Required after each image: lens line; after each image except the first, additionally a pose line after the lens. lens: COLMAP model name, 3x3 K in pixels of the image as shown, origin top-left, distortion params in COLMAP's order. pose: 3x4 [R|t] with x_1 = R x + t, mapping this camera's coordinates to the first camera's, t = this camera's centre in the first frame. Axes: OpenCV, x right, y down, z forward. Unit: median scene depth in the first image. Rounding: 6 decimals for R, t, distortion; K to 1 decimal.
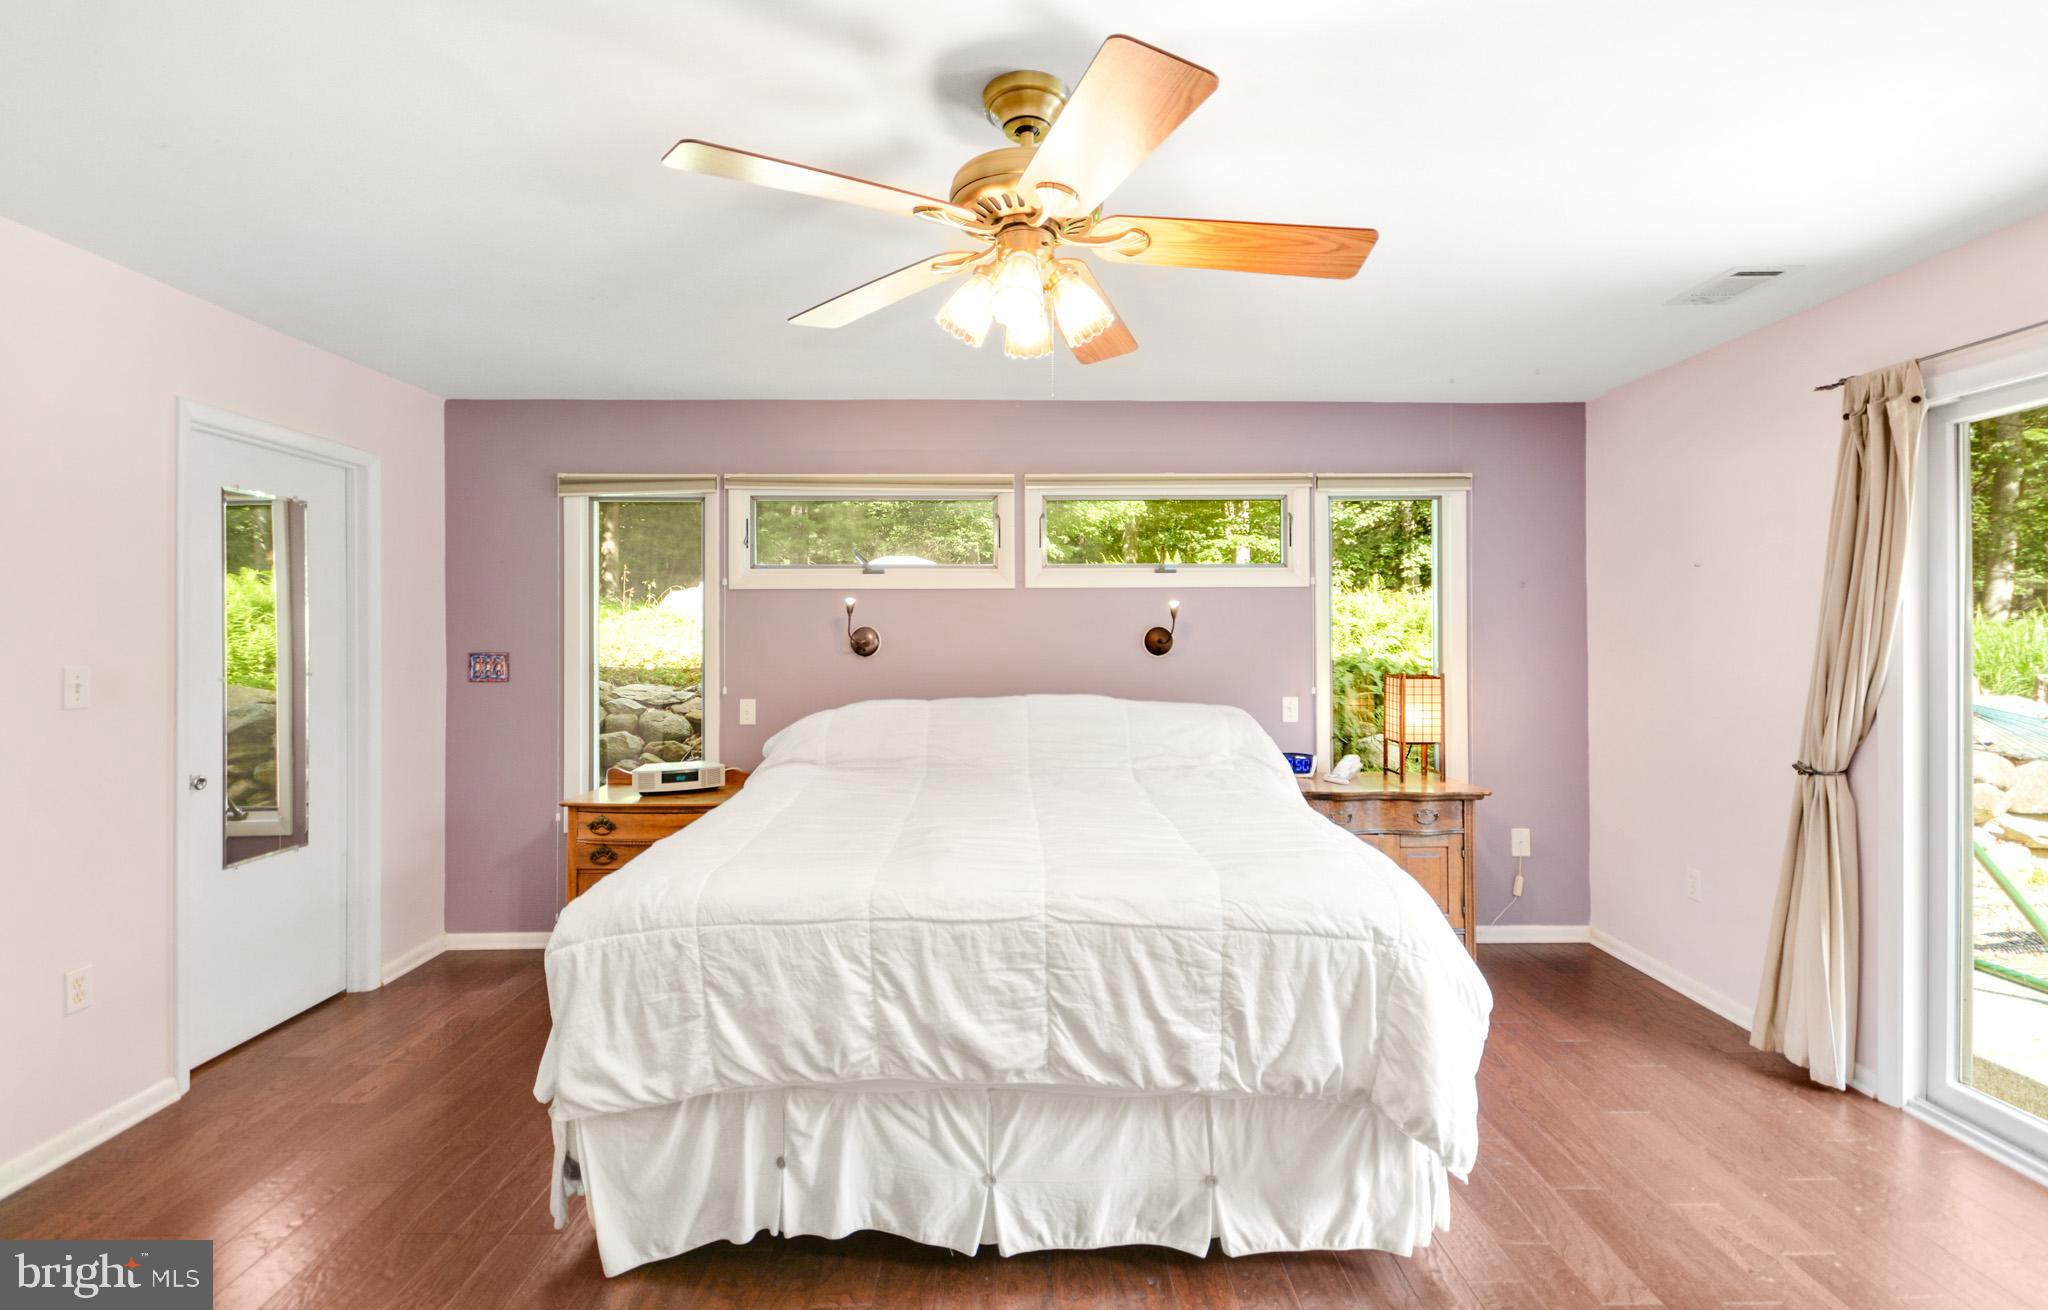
lens RADIAL K [[904.3, 0, 1023.7], [0, 904.3, 637.3], [0, 0, 1]] dist [0.008298, 0.000333]
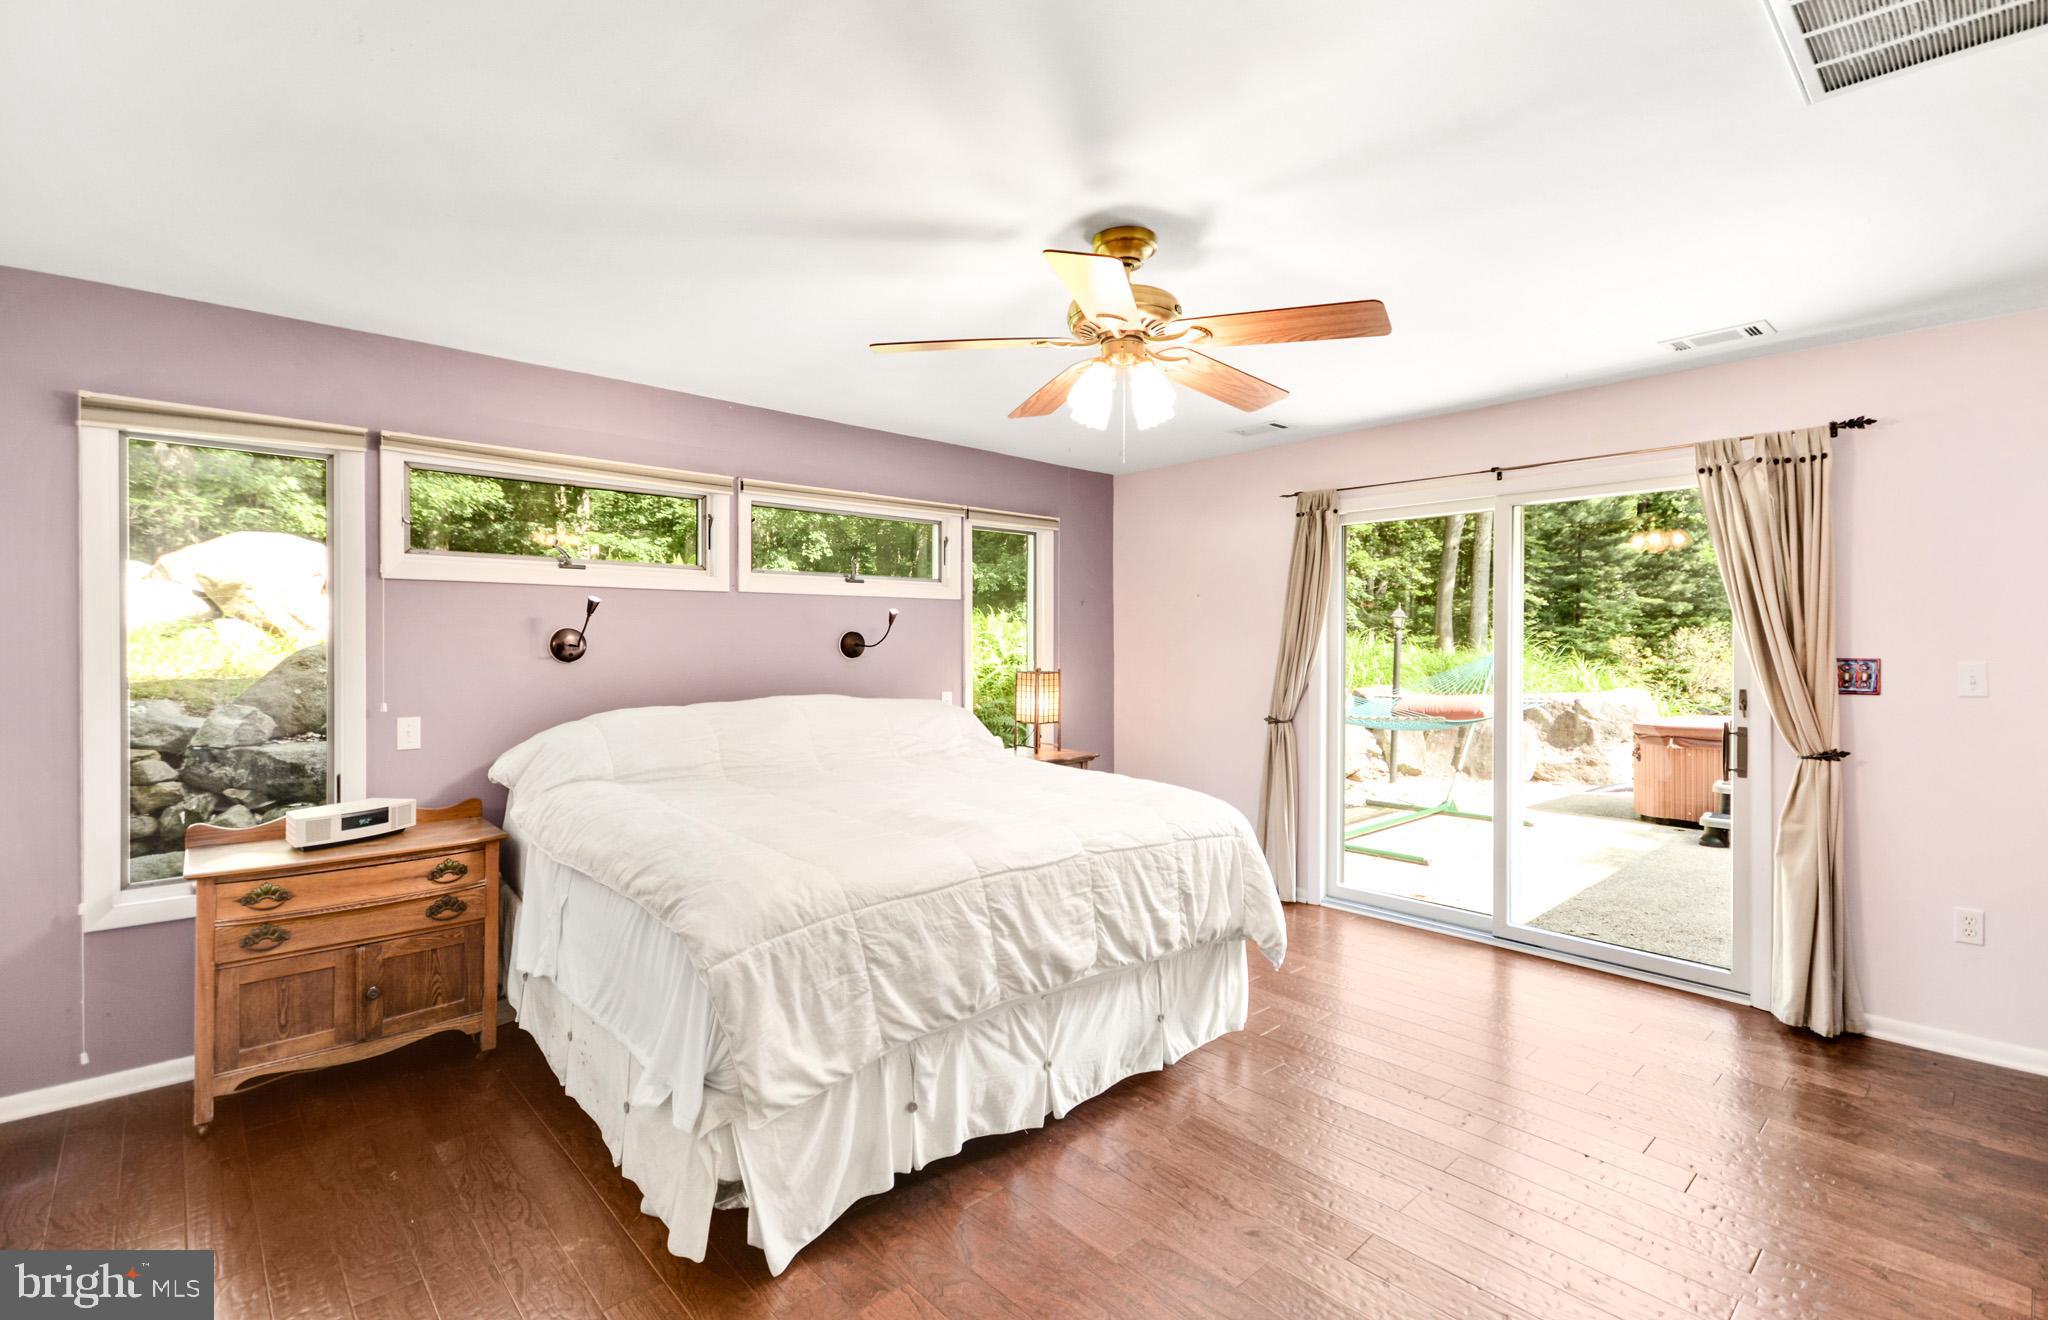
lens RADIAL K [[904.3, 0, 1050.3], [0, 904.3, 656.9], [0, 0, 1]] dist [0.008298, 0.000333]
pose [[0.740739, -0.008459, 0.671740, -0.901009], [-0.001686, 0.999894, 0.014450, 0.005335], [-0.671791, -0.011836, 0.740646, 0.061981]]
